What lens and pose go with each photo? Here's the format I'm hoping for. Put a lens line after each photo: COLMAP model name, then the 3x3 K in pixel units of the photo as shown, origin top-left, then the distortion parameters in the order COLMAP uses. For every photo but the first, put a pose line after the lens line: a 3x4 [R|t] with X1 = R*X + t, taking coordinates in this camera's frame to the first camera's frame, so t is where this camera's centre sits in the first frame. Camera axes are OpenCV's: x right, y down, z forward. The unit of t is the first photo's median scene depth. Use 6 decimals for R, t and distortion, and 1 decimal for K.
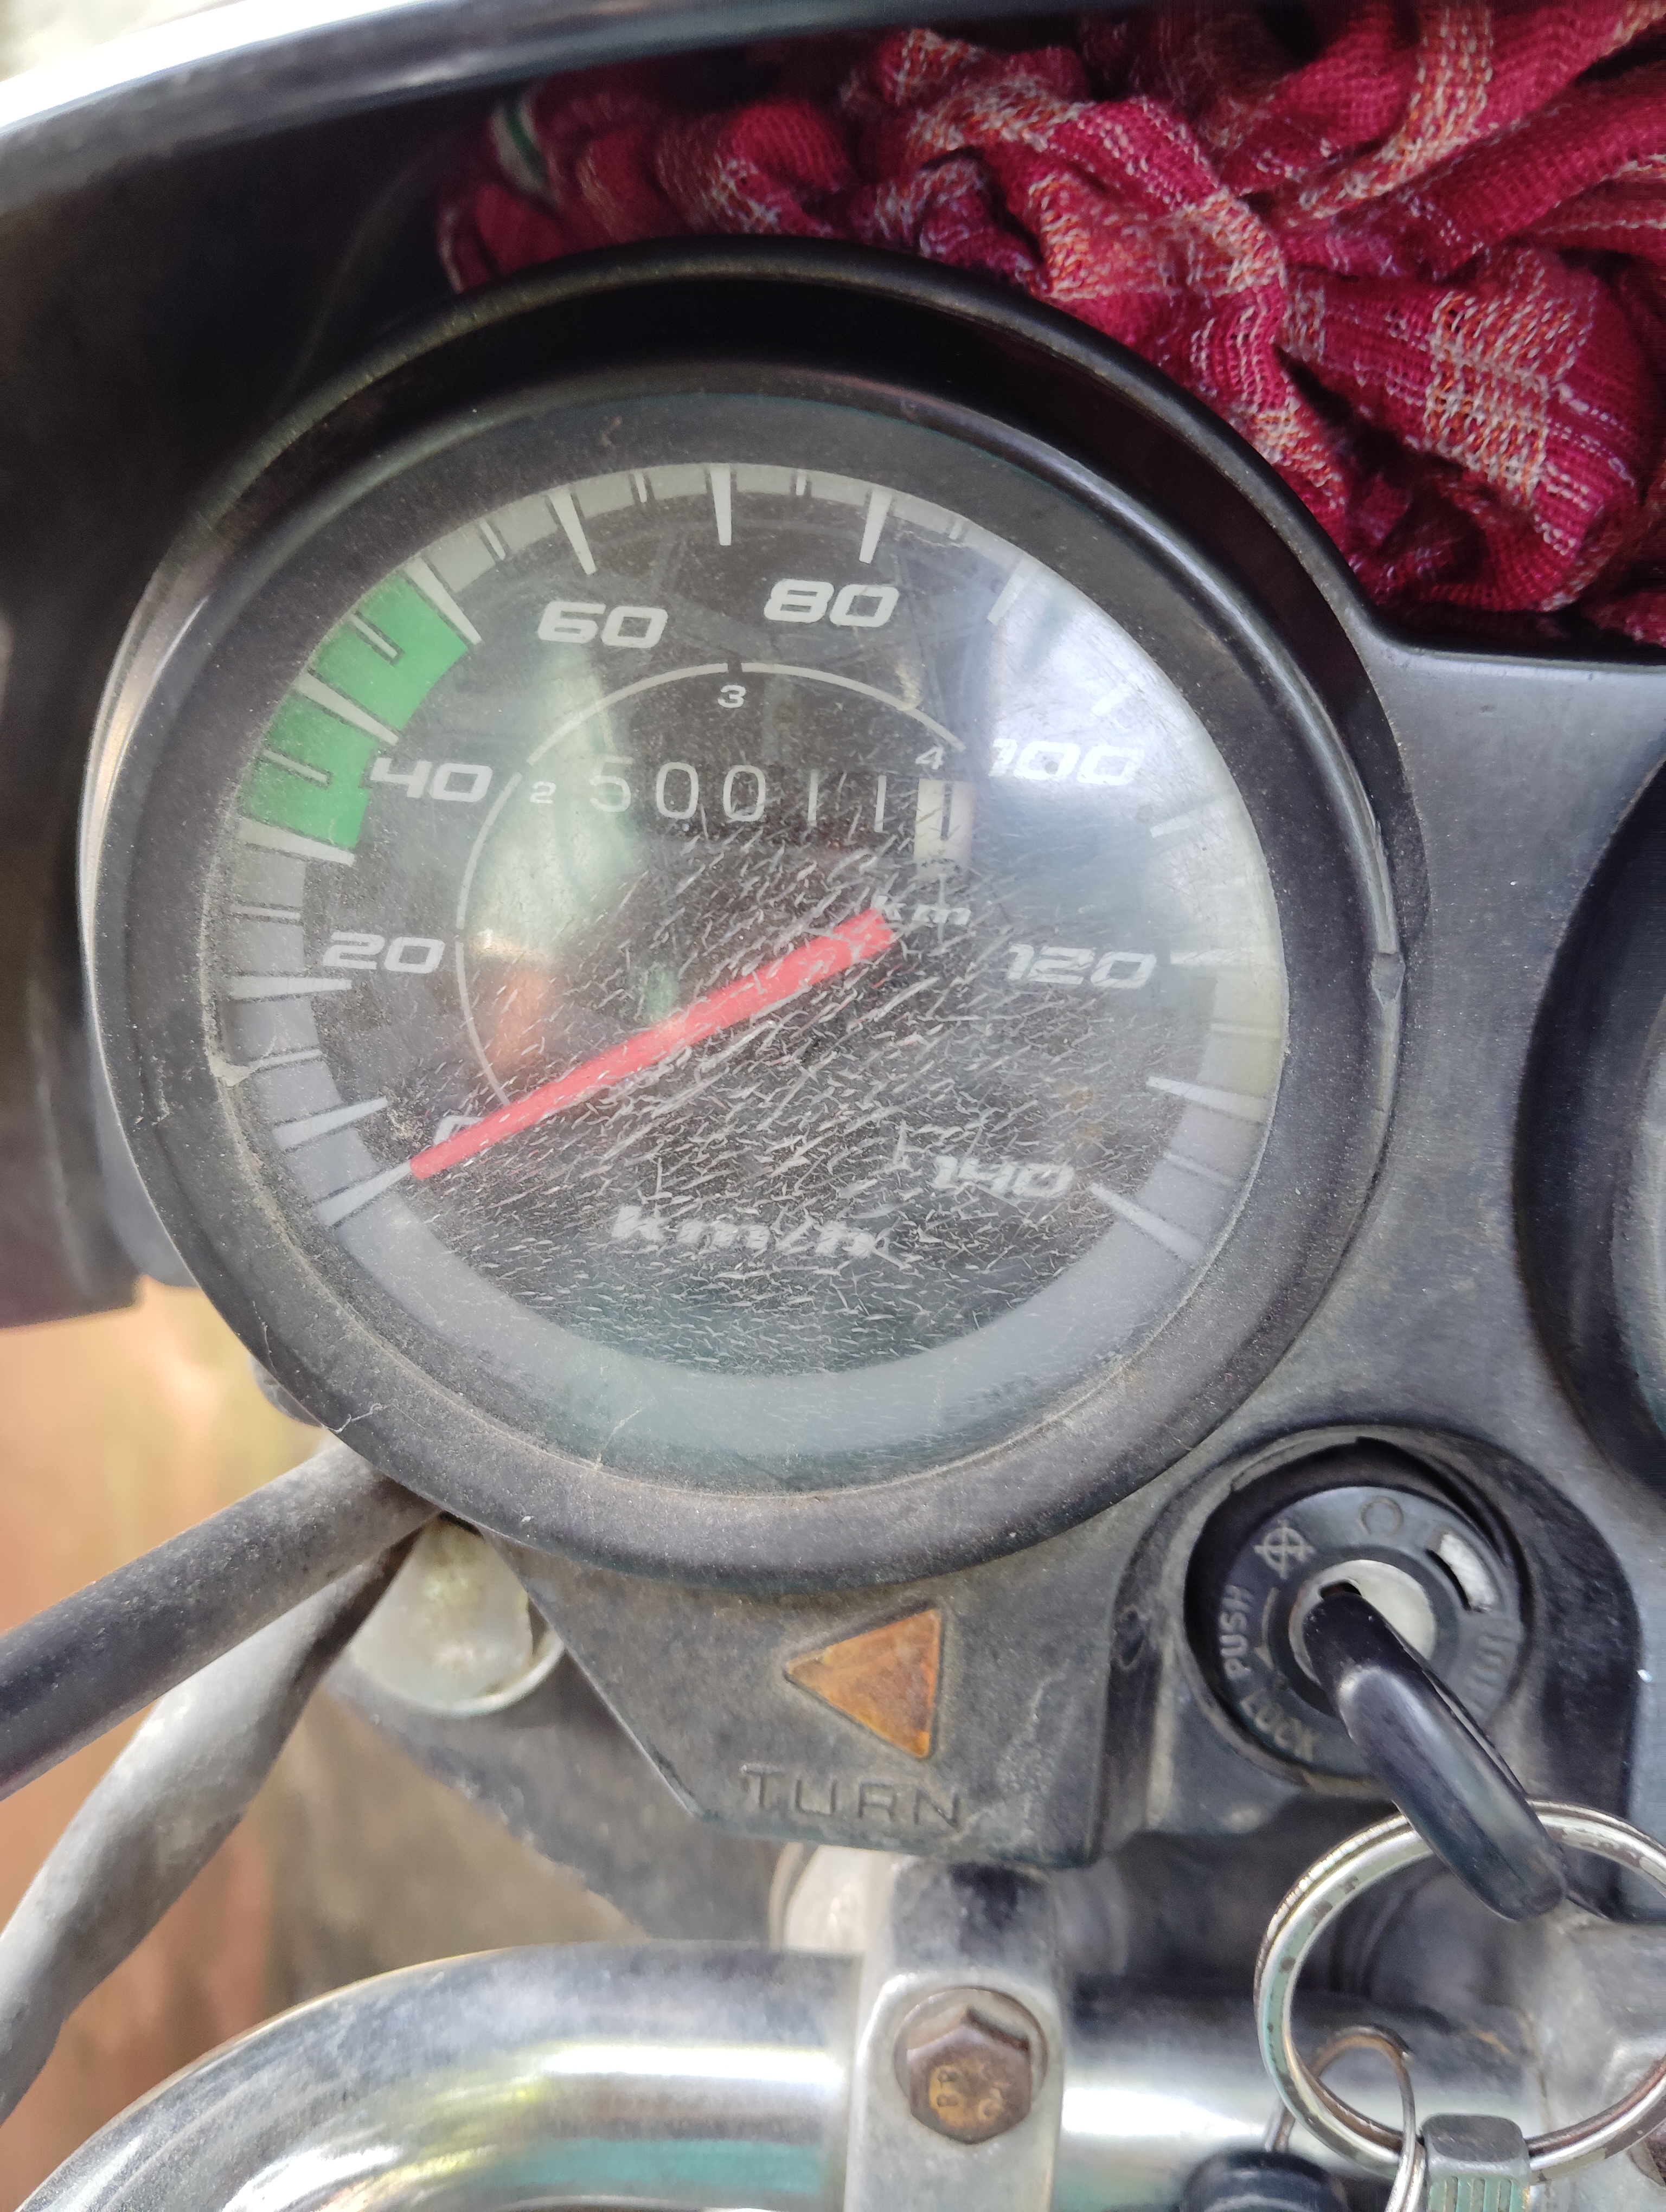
lens RADIAL K [[1903.1, 0, 853.4], [0, 1903.1, 1101.3], [0, 0, 1]] dist [0.063319, -0.188022]
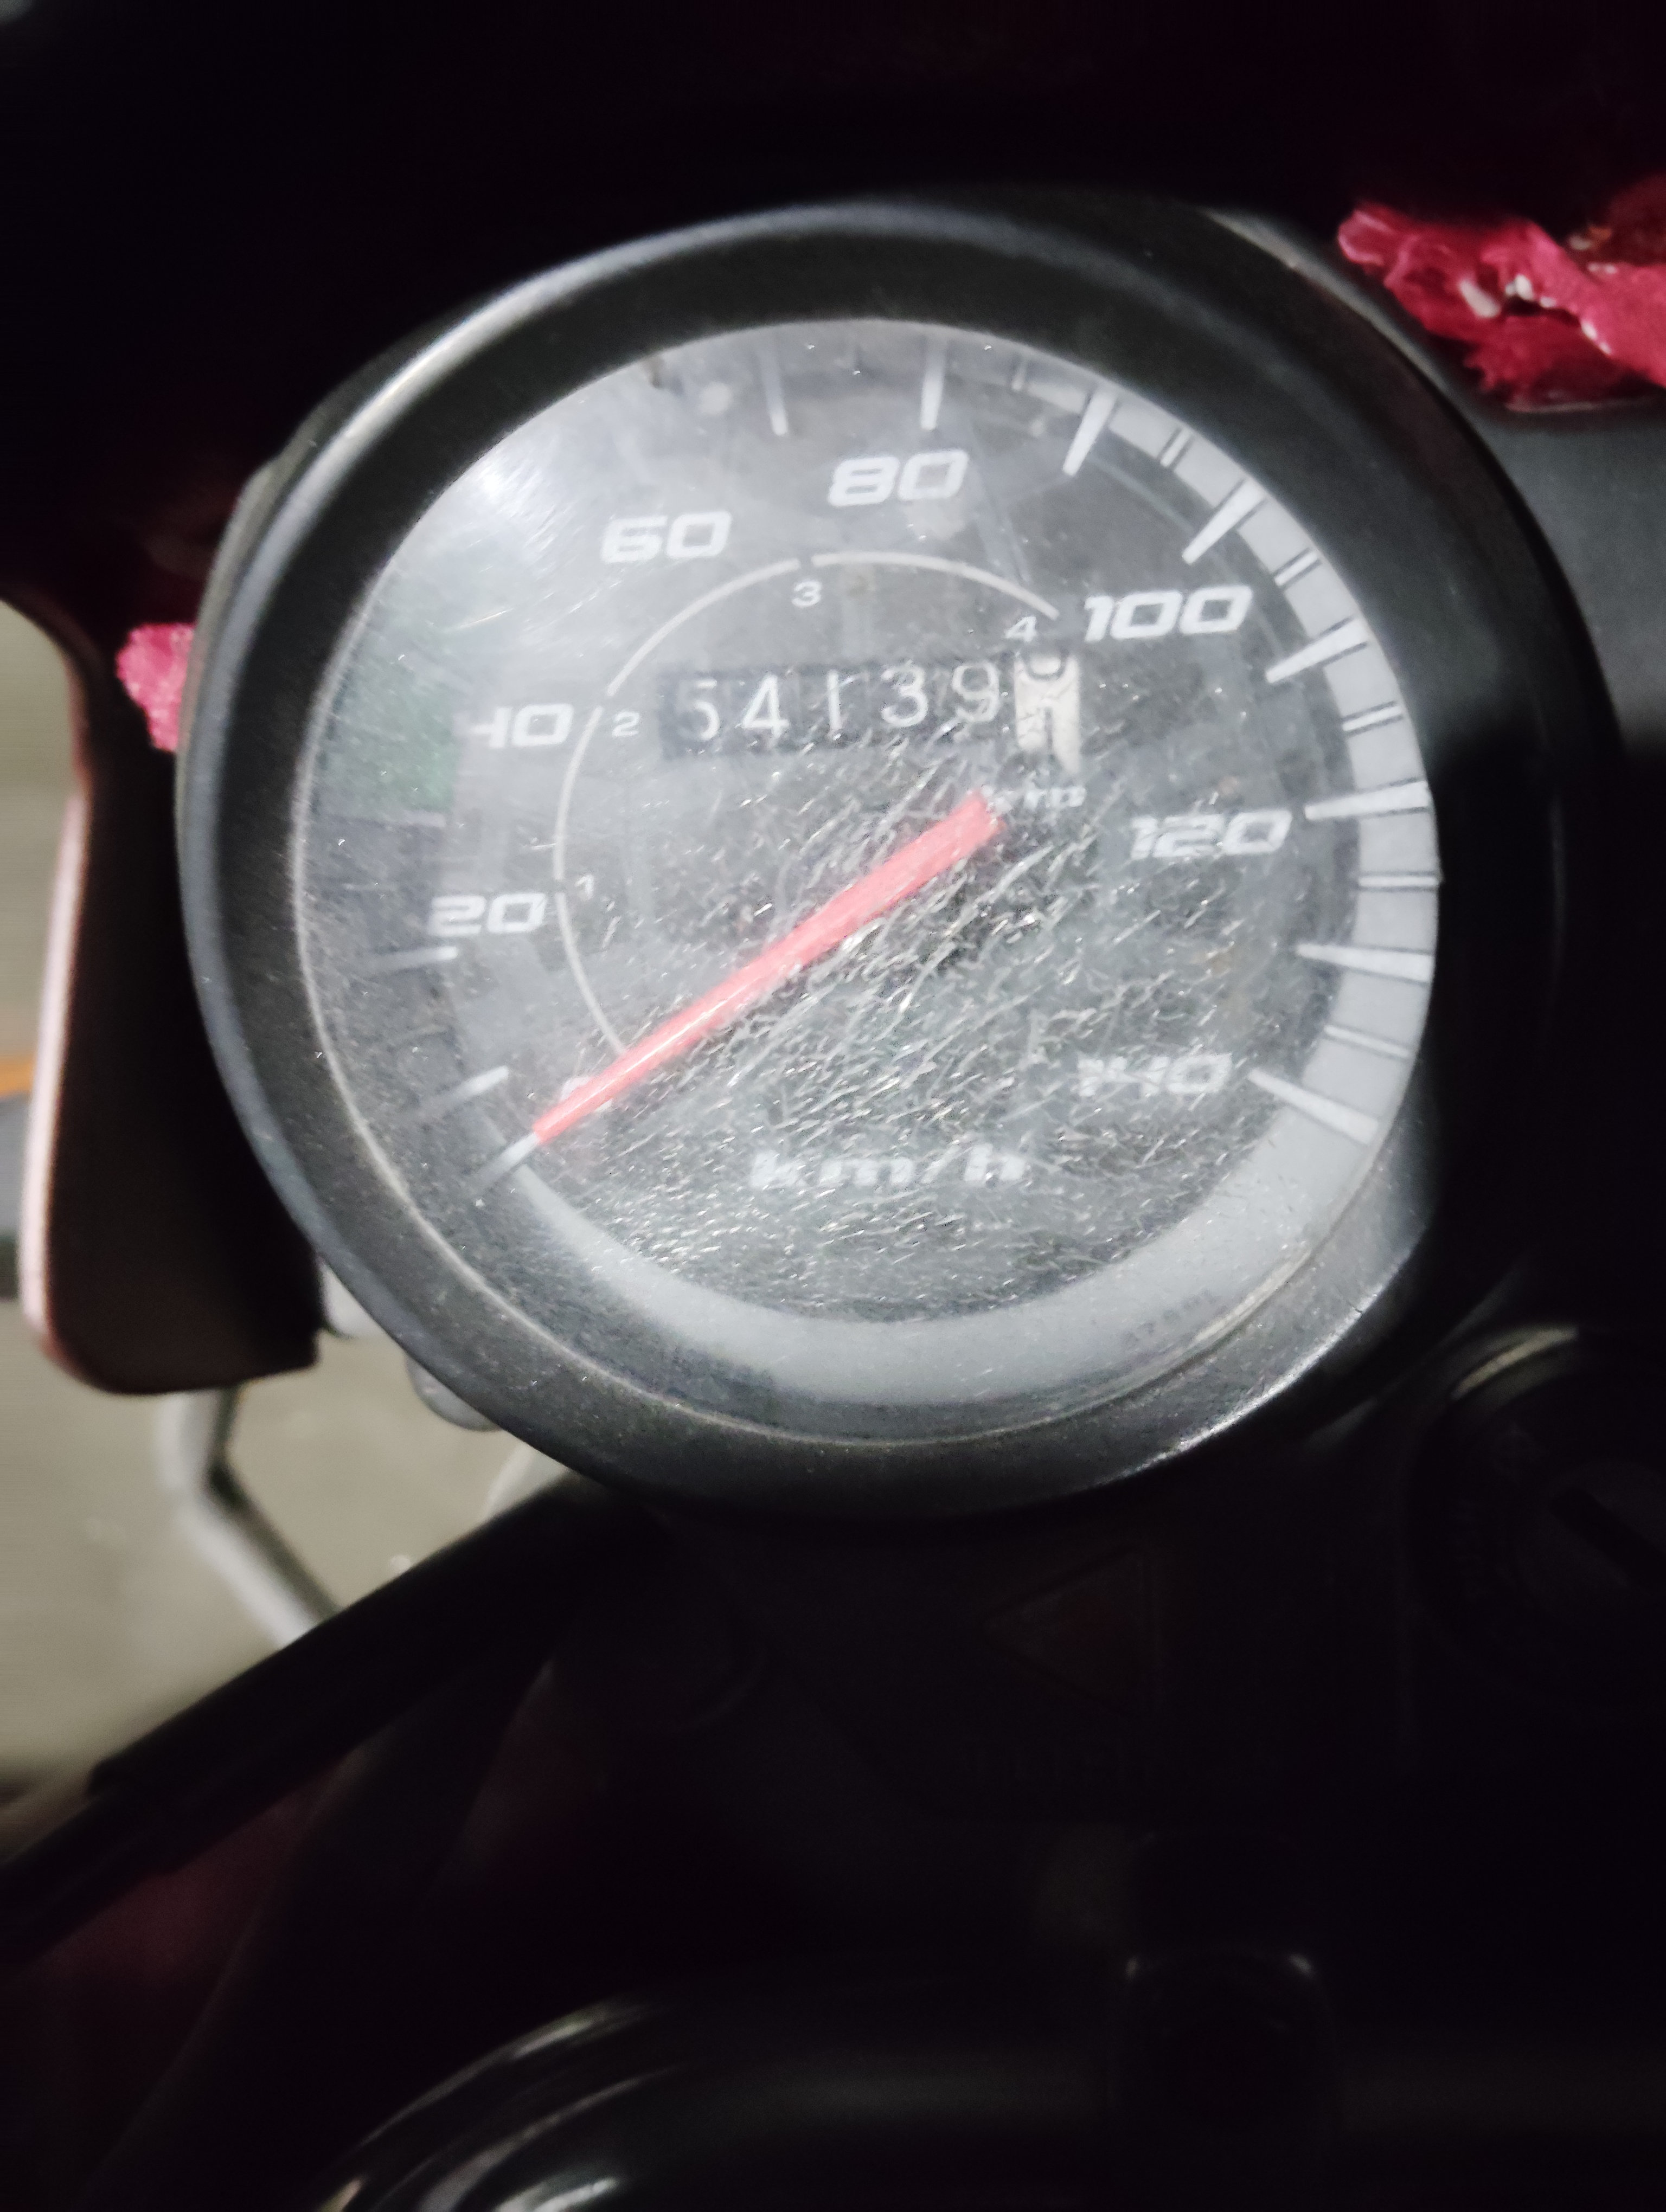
lens RADIAL K [[1903.1, 0, 841.9], [0, 1903.1, 1114.9], [0, 0, 1]] dist [0.063319, -0.188022]
pose [[0.988531, -0.111407, -0.101960, 0.022543], [0.107575, 0.993294, -0.042353, 0.090047], [0.105995, 0.030899, 0.993886, 0.059673]]
